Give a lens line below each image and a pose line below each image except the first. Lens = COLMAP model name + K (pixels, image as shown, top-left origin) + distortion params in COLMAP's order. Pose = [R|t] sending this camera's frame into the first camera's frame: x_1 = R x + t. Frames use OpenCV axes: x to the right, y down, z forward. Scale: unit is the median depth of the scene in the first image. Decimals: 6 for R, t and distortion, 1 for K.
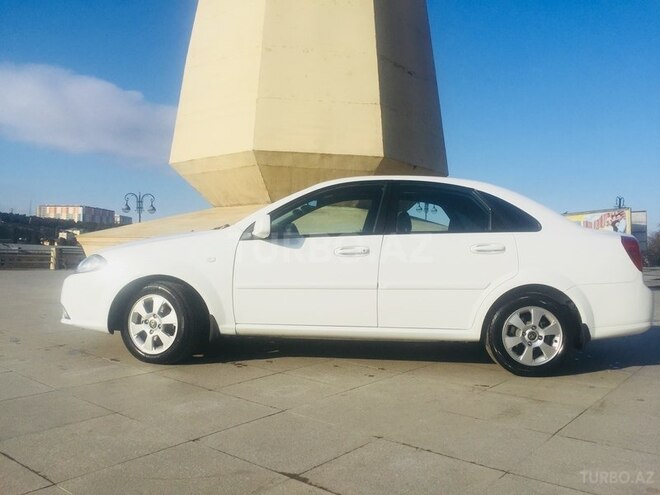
lens RADIAL K [[563.4, 0, 330.0], [0, 563.4, 247.5], [0, 0, 1]] dist [0.015690, -0.008089]
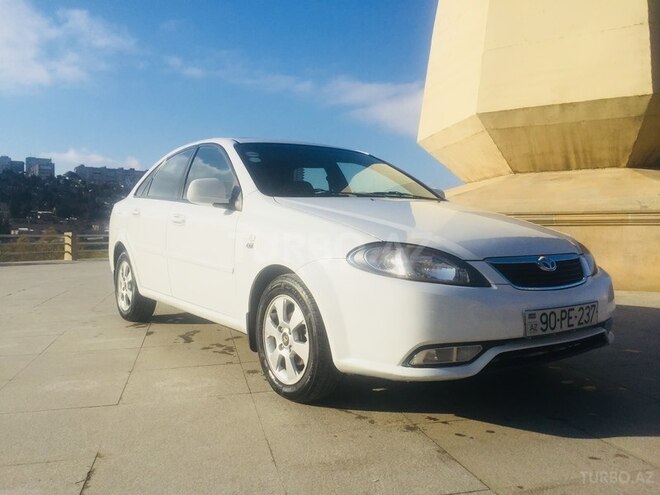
lens RADIAL K [[563.4, 0, 330.0], [0, 563.4, 247.5], [0, 0, 1]] dist [0.015690, -0.008089]
pose [[0.787325, -0.015330, -0.616348, 0.215144], [0.031015, 0.999410, 0.014762, 0.014315], [0.615758, -0.030739, 0.787336, 0.159614]]
